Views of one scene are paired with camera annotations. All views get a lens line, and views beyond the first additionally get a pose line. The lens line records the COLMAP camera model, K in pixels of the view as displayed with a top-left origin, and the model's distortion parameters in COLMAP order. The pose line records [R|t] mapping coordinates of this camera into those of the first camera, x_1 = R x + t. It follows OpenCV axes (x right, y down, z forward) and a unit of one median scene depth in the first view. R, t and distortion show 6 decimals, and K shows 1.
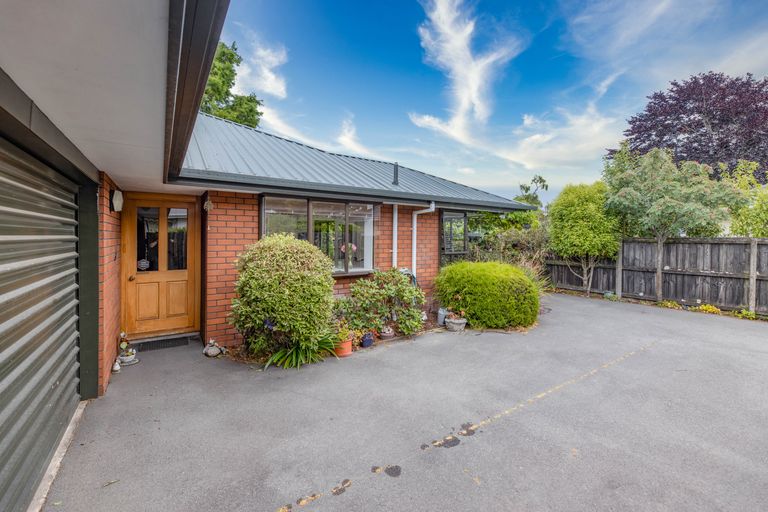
lens RADIAL K [[322.4, 0, 400.4], [0, 322.4, 241.9], [0, 0, 1]] dist [0.003888, 0.000074]
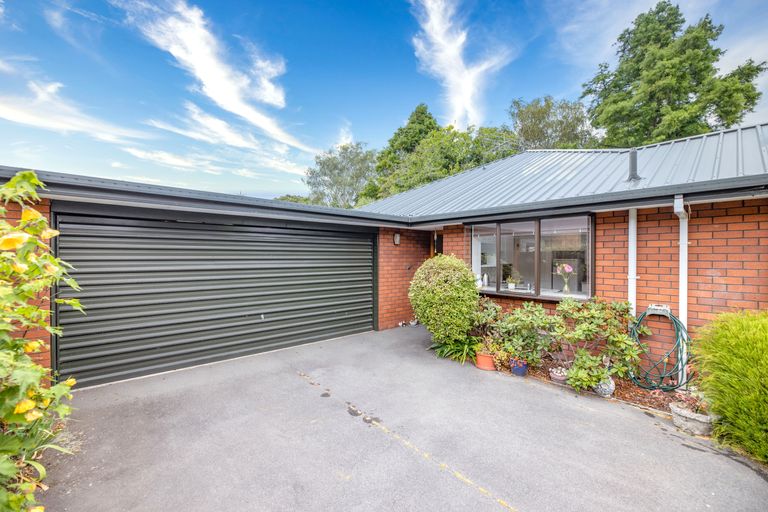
lens RADIAL K [[322.4, 0, 385.6], [0, 322.4, 255.7], [0, 0, 1]] dist [0.003888, 0.000074]
pose [[0.108242, -0.010341, -0.994071, 0.980712], [-0.017376, 0.999773, -0.012293, 0.000937], [0.993973, 0.018603, 0.108038, 0.650068]]
